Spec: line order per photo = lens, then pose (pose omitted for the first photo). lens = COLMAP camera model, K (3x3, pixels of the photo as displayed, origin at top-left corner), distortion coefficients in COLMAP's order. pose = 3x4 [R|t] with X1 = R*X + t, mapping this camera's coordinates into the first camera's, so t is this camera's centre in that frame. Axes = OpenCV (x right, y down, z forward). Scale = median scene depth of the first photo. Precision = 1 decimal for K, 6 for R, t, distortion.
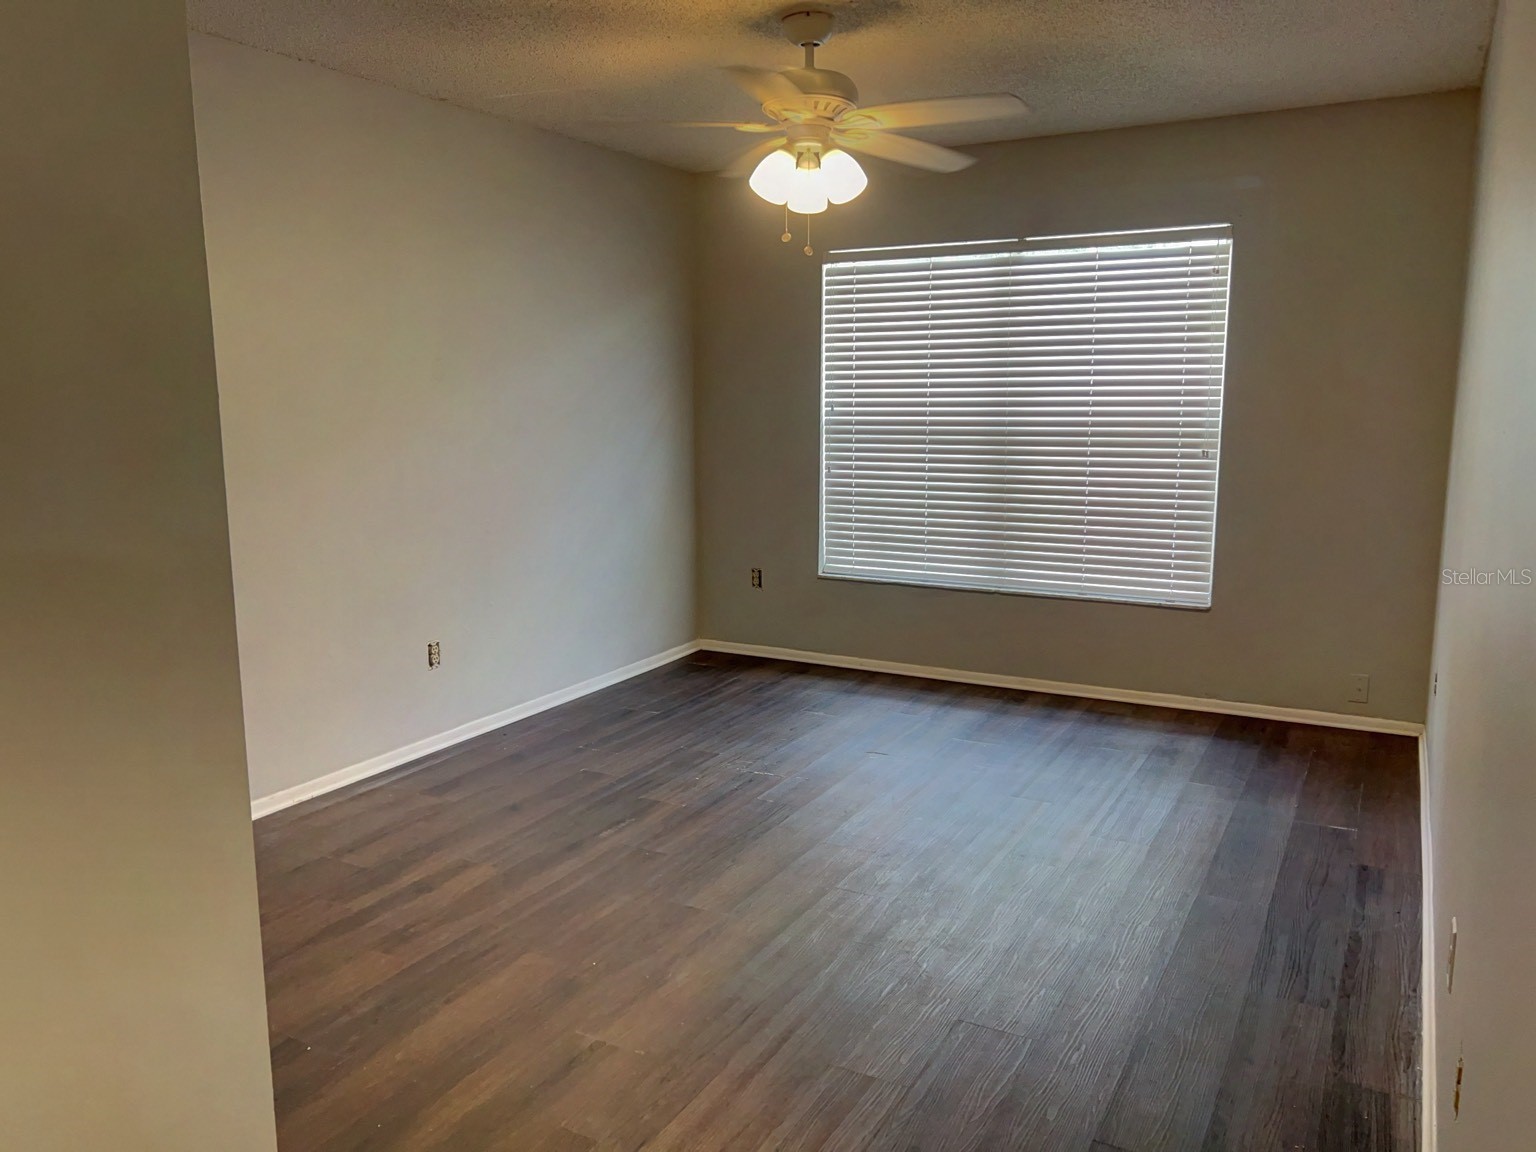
lens RADIAL K [[1170.4, 0, 768.0], [0, 1170.4, 576.0], [0, 0, 1]] dist [0.035274, -0.001498]
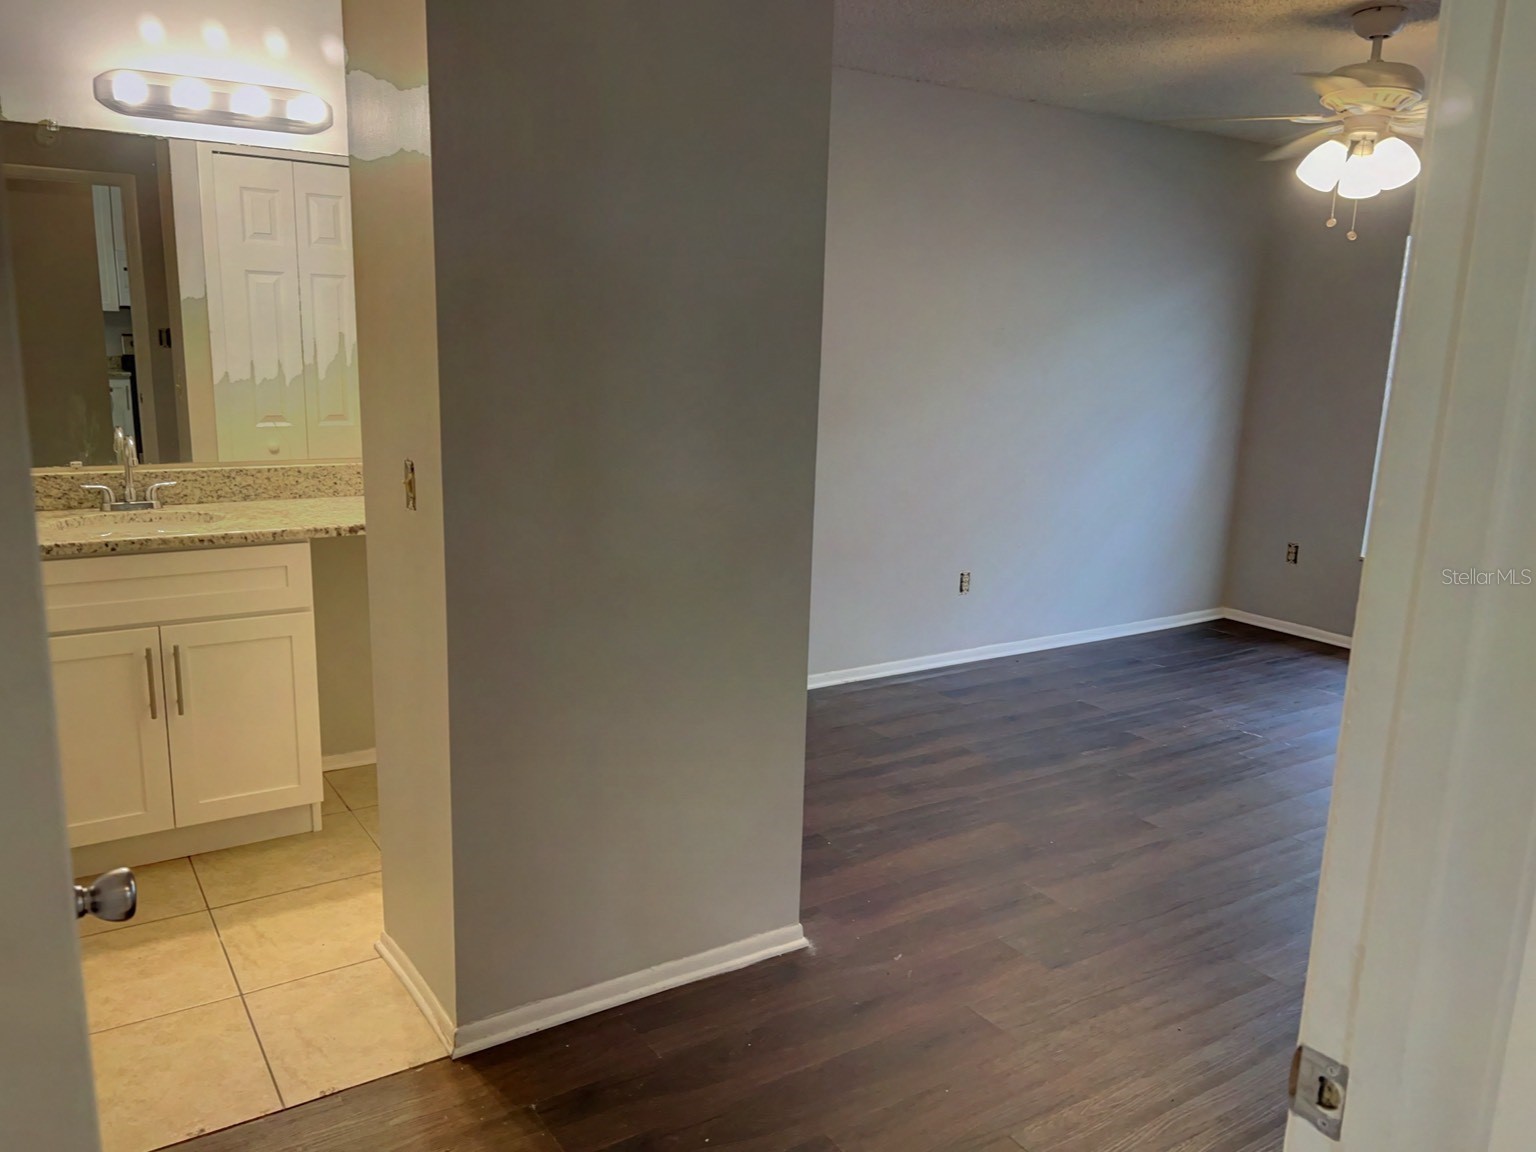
lens RADIAL K [[1170.4, 0, 768.0], [0, 1170.4, 576.0], [0, 0, 1]] dist [0.035274, -0.001498]
pose [[0.886774, 0.129187, -0.443783, 0.066381], [-0.112789, 0.991602, 0.063281, 0.011978], [0.448231, -0.006062, 0.893897, -0.143176]]
